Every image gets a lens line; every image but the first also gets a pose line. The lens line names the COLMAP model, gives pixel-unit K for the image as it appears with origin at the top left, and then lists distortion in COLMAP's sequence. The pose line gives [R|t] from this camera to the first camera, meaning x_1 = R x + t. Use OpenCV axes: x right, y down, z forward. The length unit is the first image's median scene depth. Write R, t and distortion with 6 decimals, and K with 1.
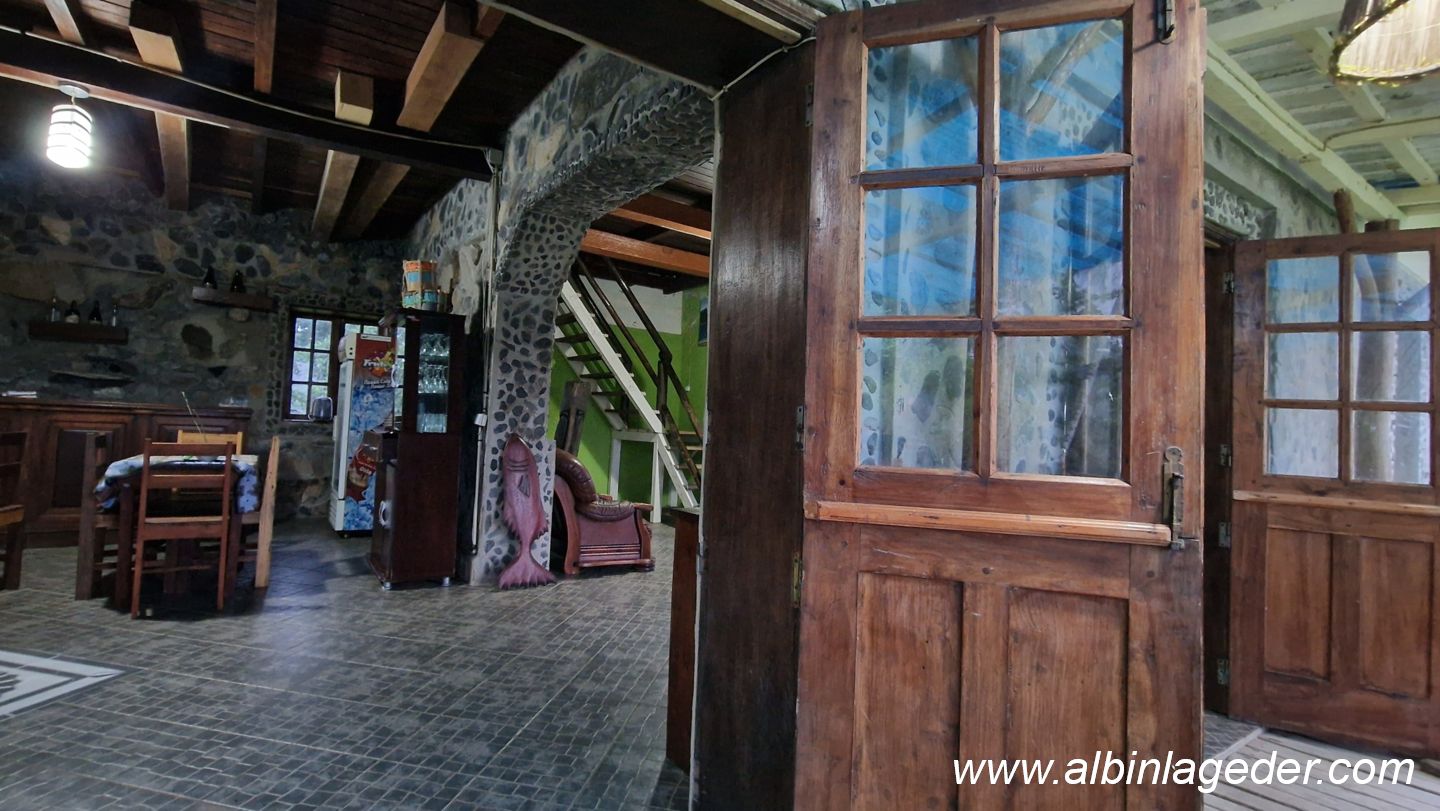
lens RADIAL K [[658.8, 0, 695.9], [0, 658.8, 398.8], [0, 0, 1]] dist [-0.005836, -0.001758]
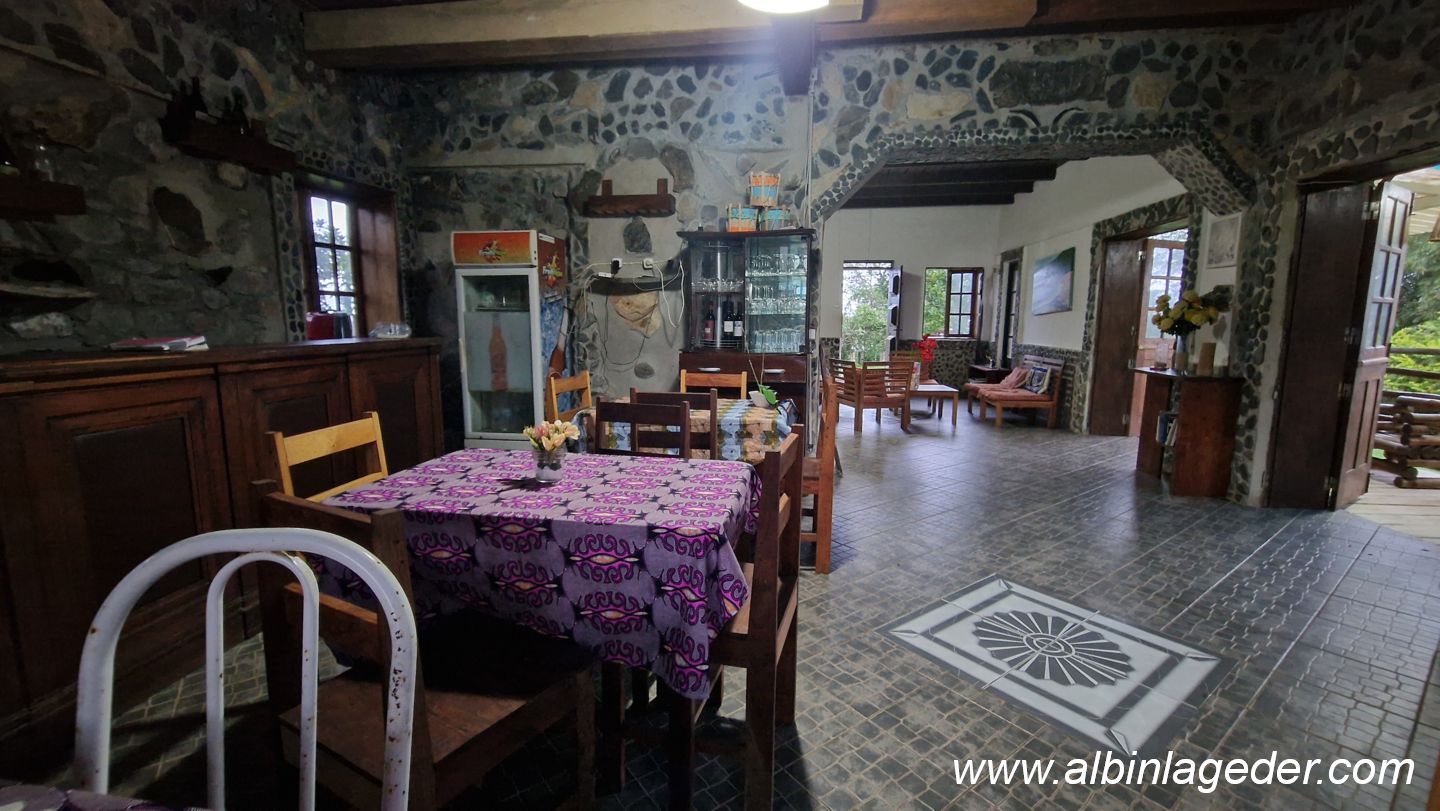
lens RADIAL K [[594.9, 0, 718.9], [0, 594.9, 406.7], [0, 0, 1]] dist [-0.003191, -0.001726]
pose [[0.665896, -0.152950, 0.730198, -2.386225], [-0.006162, 0.977598, 0.210391, -0.120433], [-0.746019, -0.144598, 0.650036, 0.909643]]
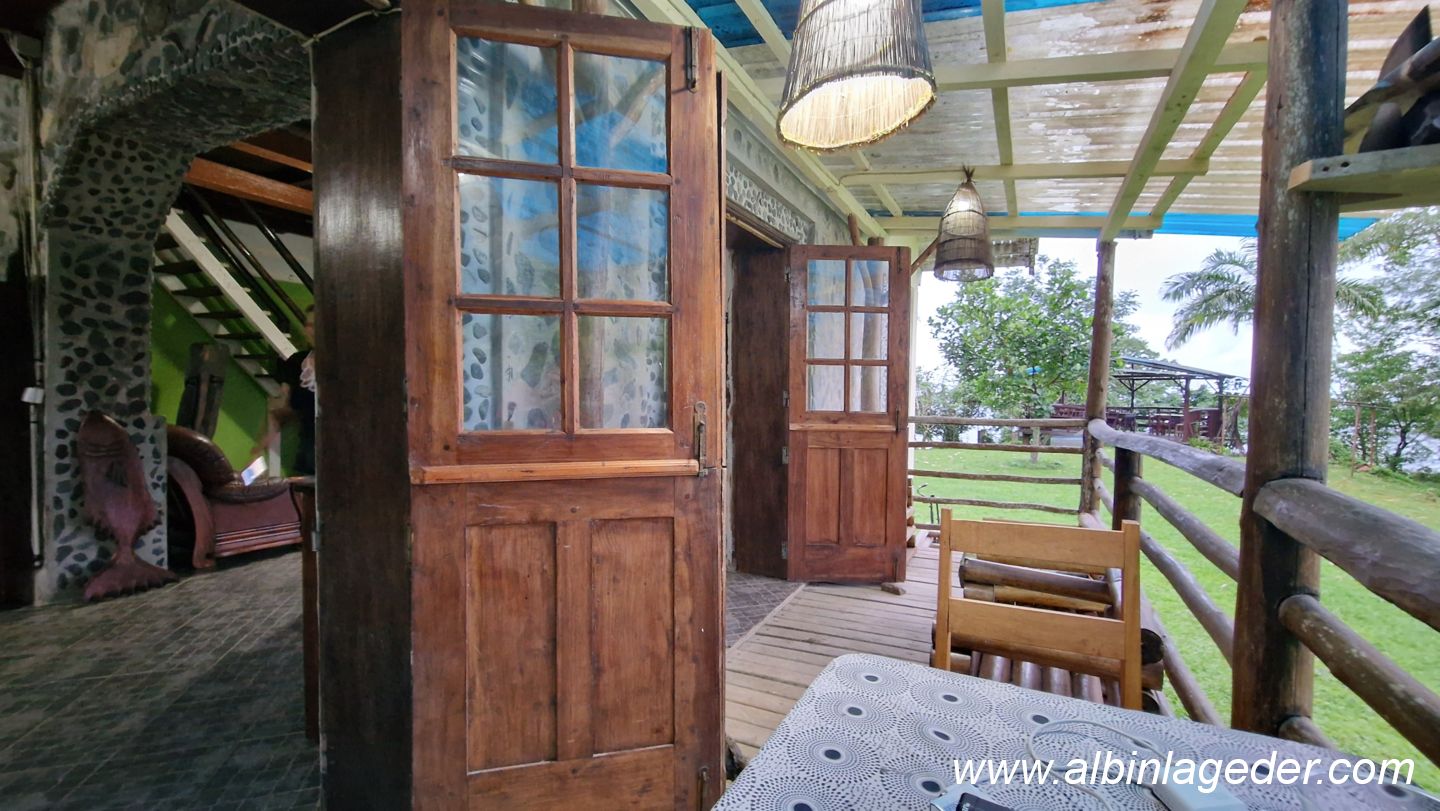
lens RADIAL K [[594.9, 0, 727.2], [0, 594.9, 402.8], [0, 0, 1]] dist [-0.003191, -0.001726]
pose [[0.859404, -0.051655, 0.508680, 0.056848], [0.013507, 0.996830, 0.078404, -0.007863], [-0.511118, -0.060510, 0.857378, -0.031927]]
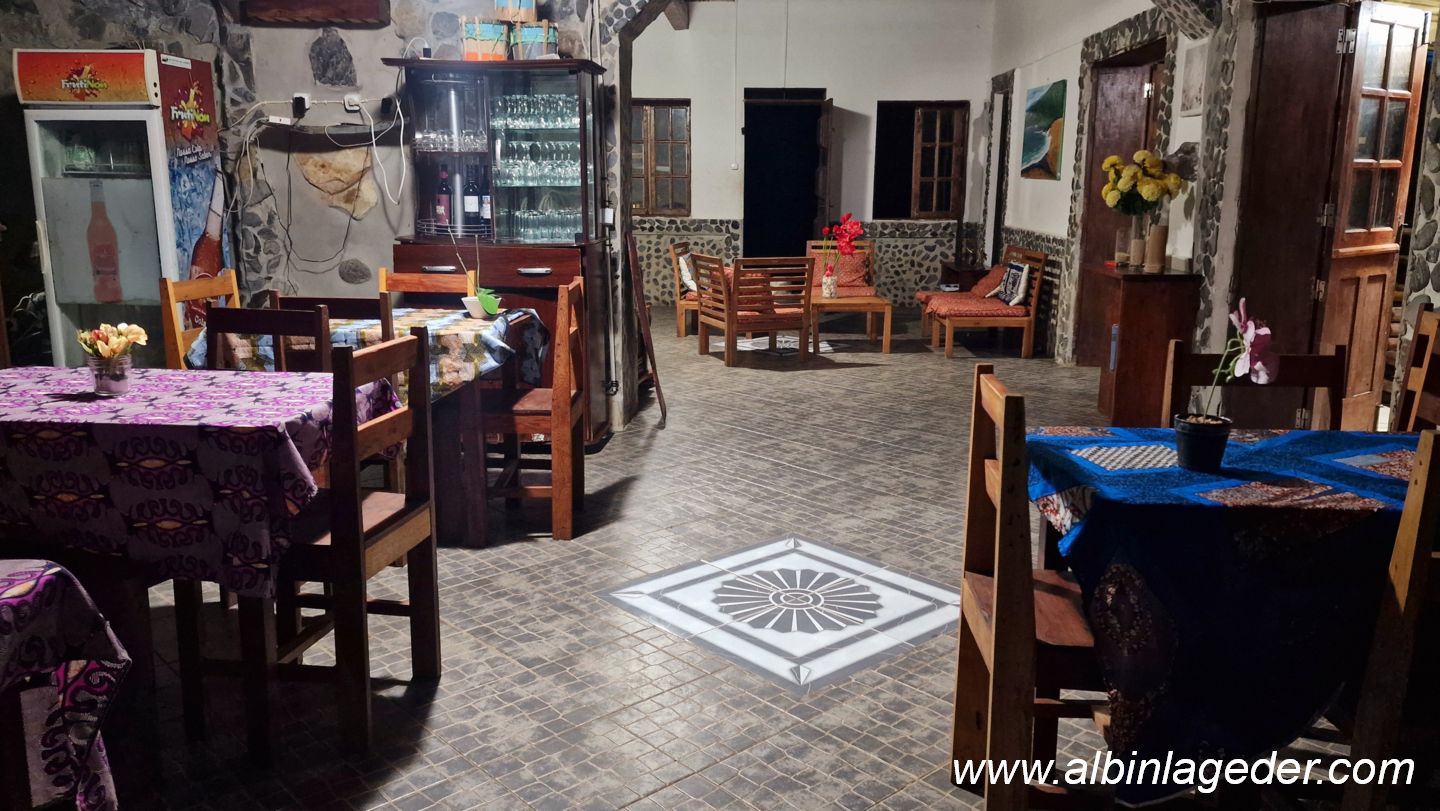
lens RADIAL K [[1086.2, 0, 727.5], [0, 1086.2, 410.5], [0, 0, 1]] dist [0.056750, -0.039598]
pose [[0.583653, -0.209523, 0.784506, -2.539163], [-0.015015, 0.963186, 0.268415, -0.178977], [-0.811864, -0.168440, 0.559021, 0.343387]]
